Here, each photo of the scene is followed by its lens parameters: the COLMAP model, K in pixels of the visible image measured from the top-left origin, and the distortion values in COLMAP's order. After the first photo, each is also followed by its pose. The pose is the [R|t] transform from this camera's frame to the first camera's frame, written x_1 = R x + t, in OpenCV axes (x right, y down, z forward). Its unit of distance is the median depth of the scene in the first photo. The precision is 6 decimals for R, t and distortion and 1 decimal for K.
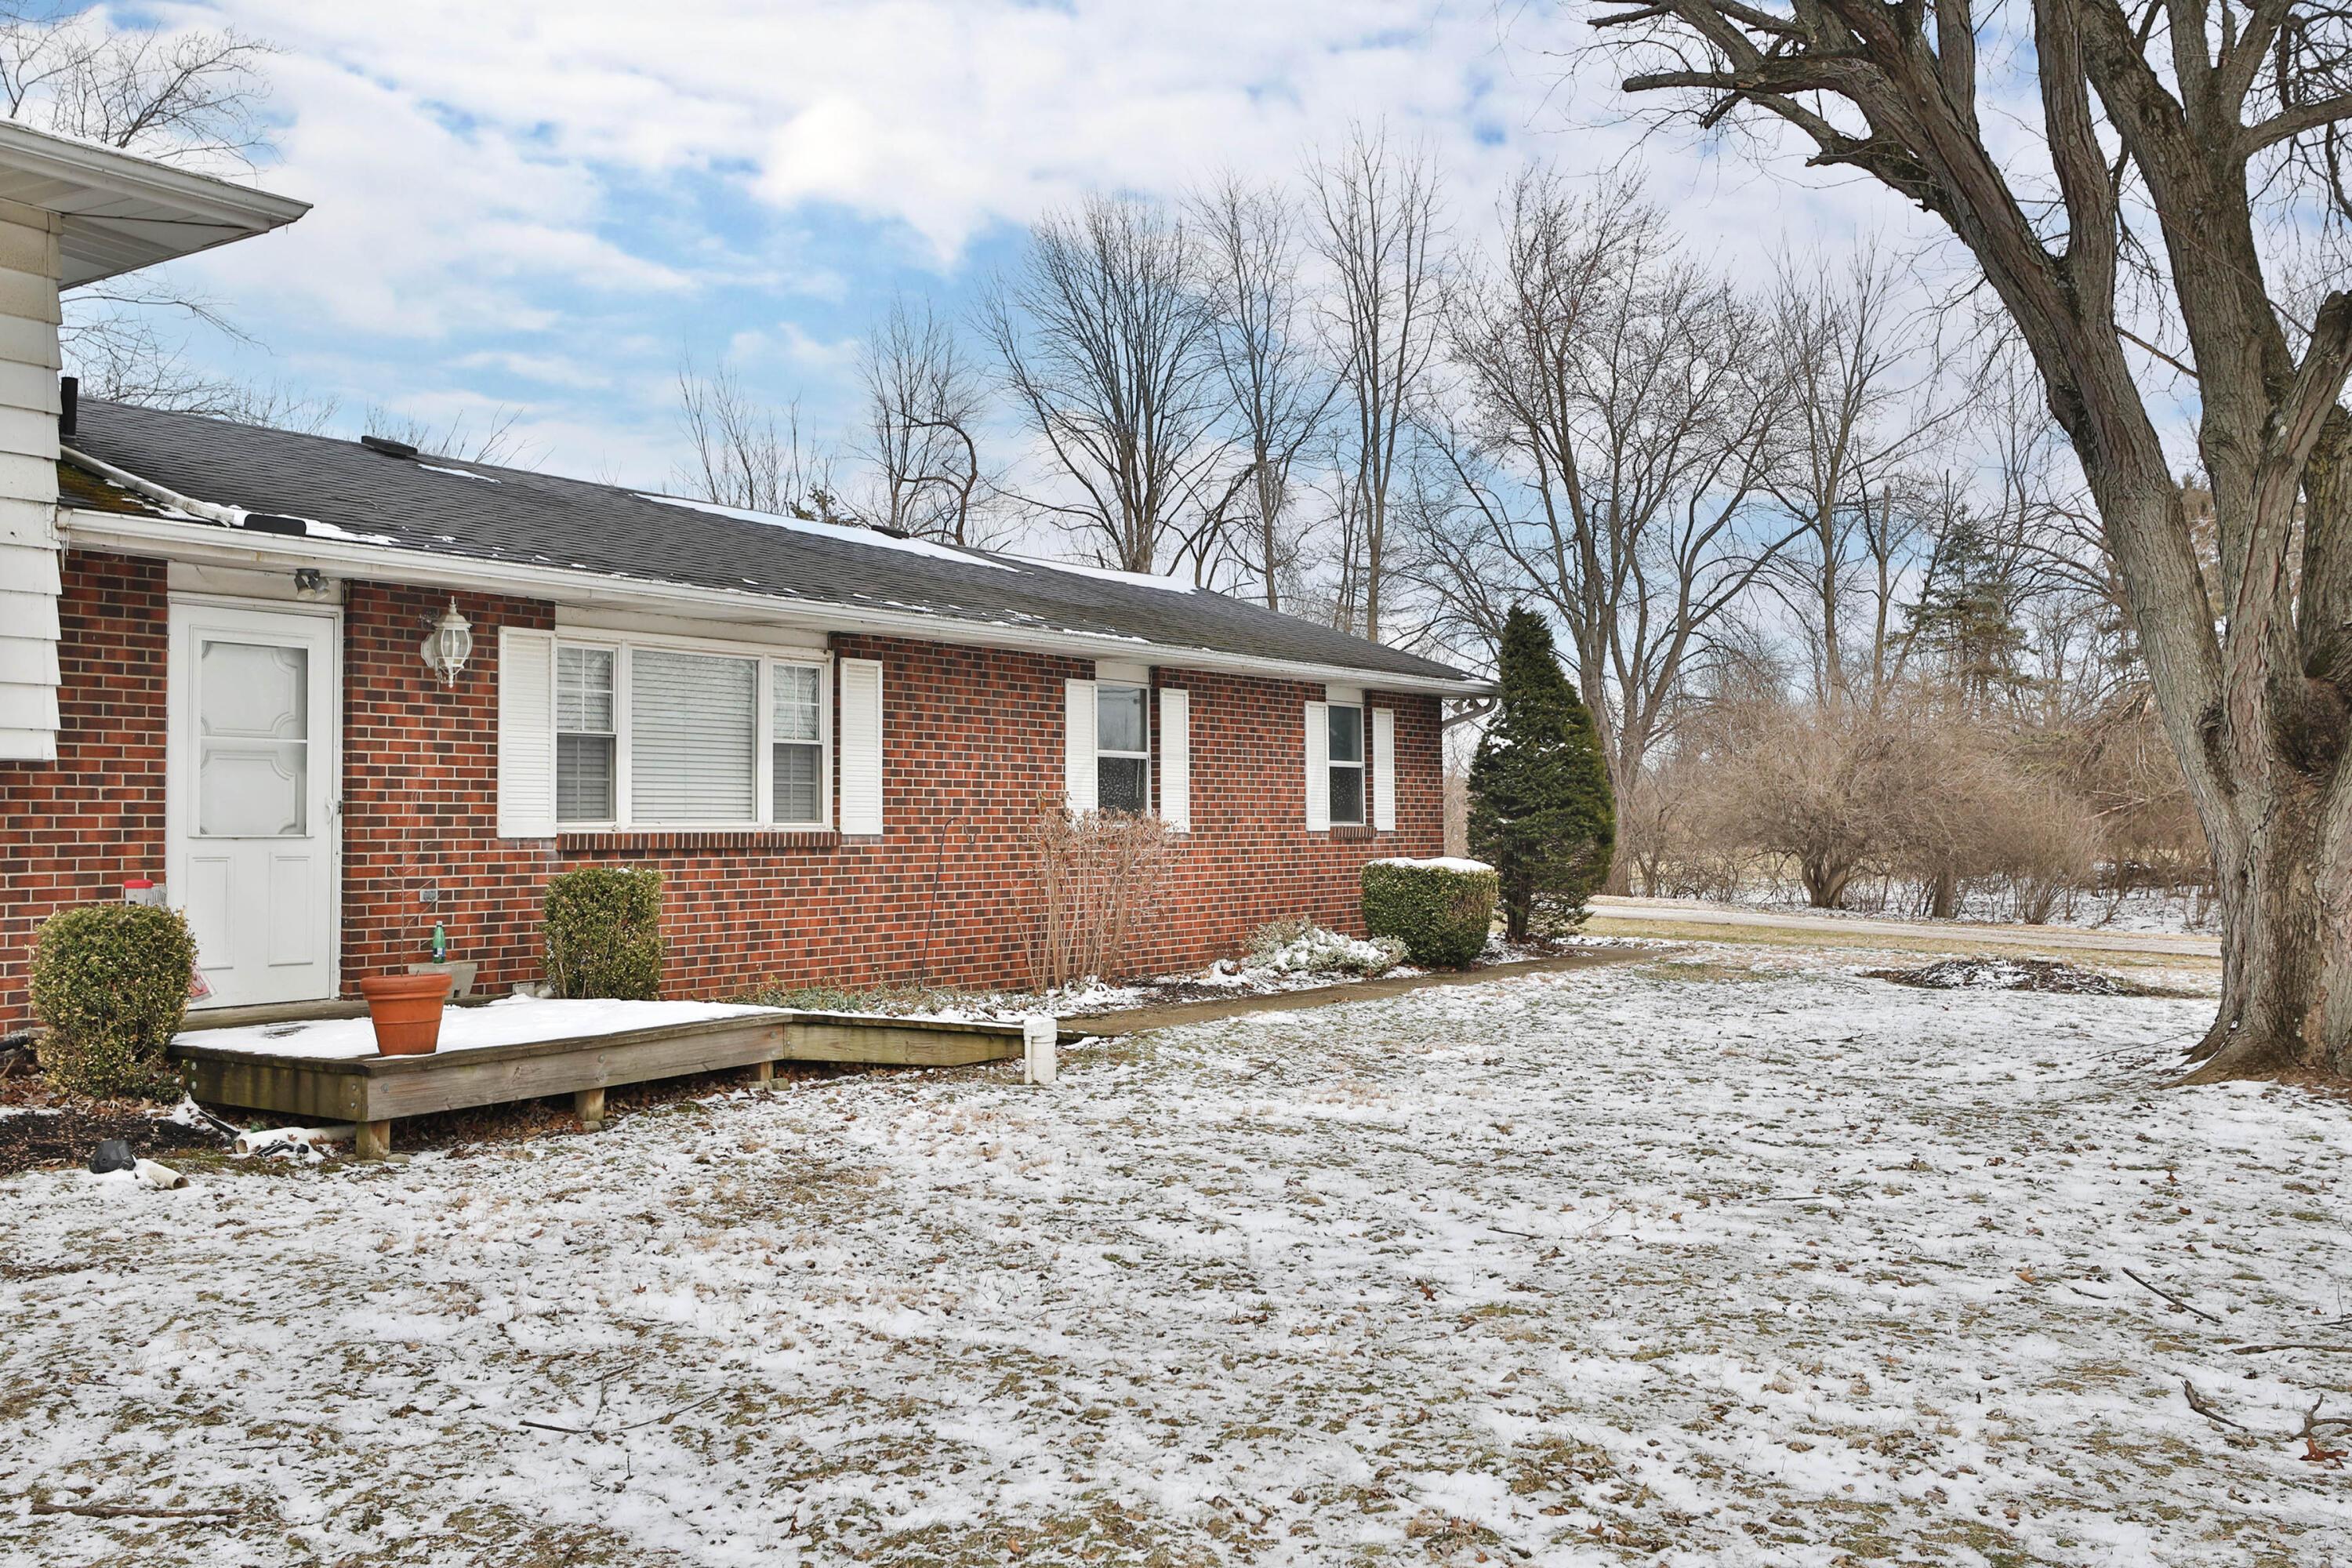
lens RADIAL K [[2139.4, 0, 1172.0], [0, 2139.4, 789.6], [0, 0, 1]] dist [0.006150, -0.003100]
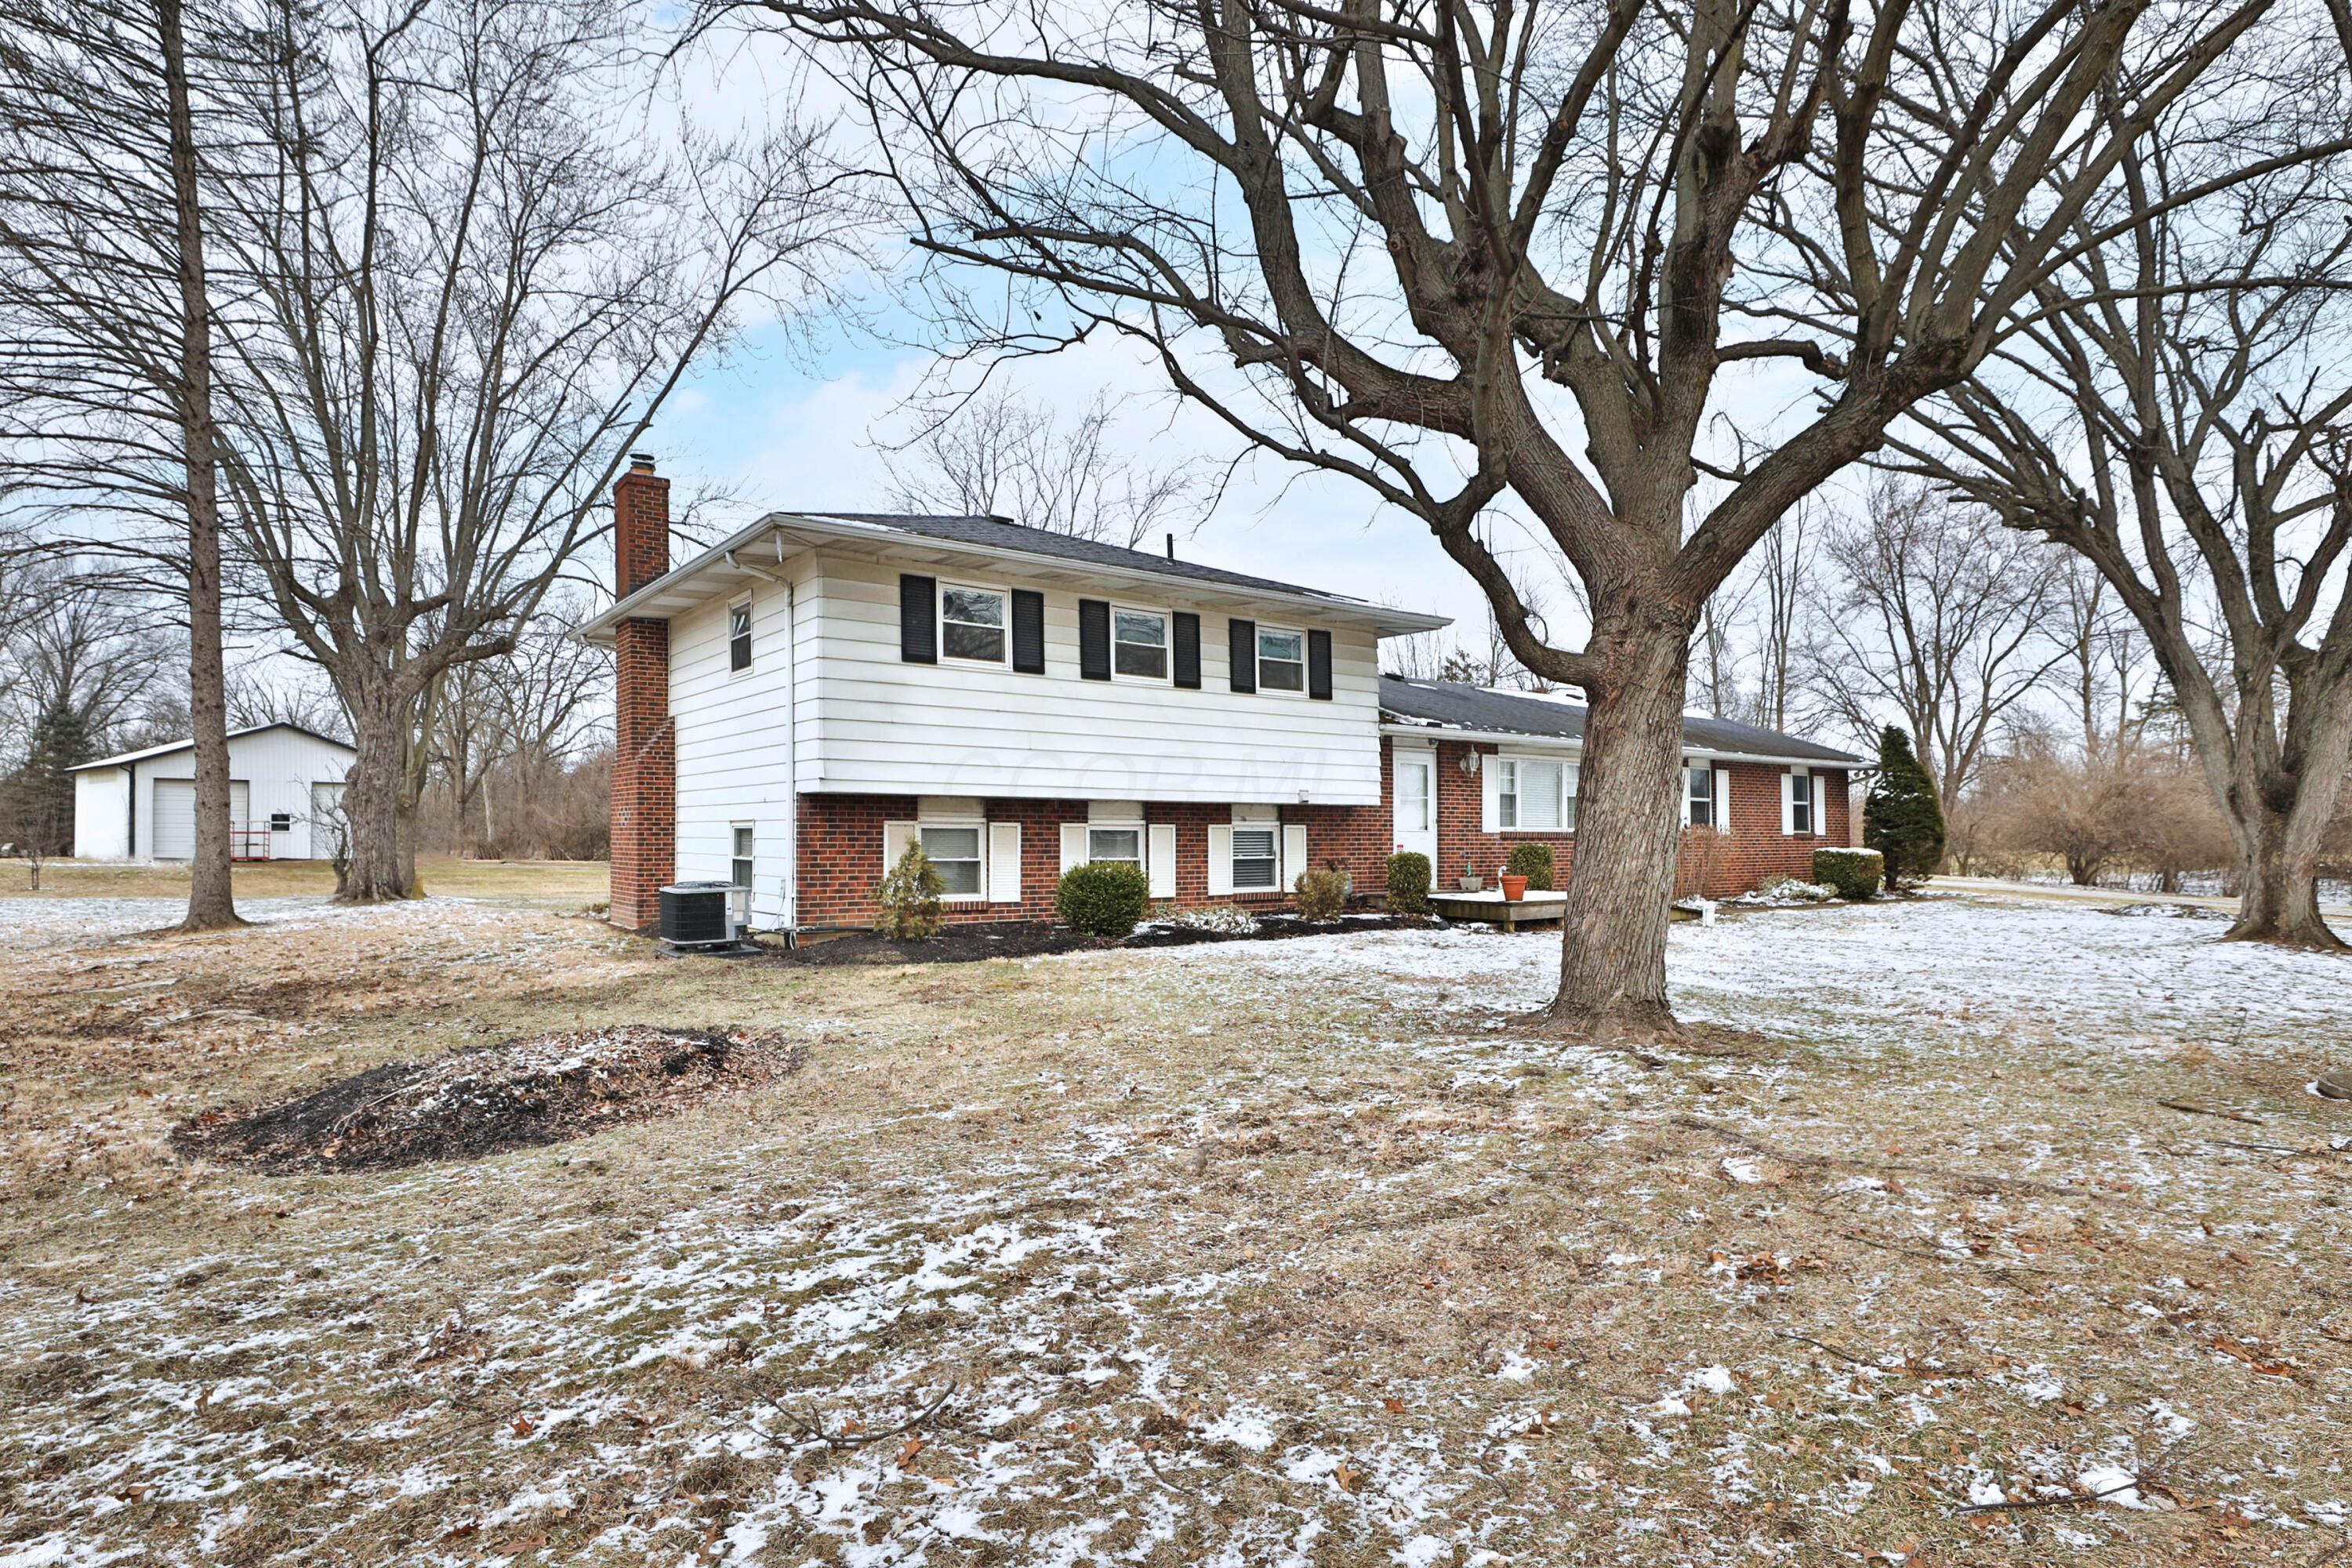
lens RADIAL K [[1317.6, 0, 1182.5], [0, 1317.6, 774.6], [0, 0, 1]] dist [0.000043, 0.001210]
pose [[0.950981, -0.001572, -0.309244, -0.084627], [-0.006102, 0.999697, -0.023845, -0.004663], [0.309188, 0.024563, 0.950684, -0.371841]]
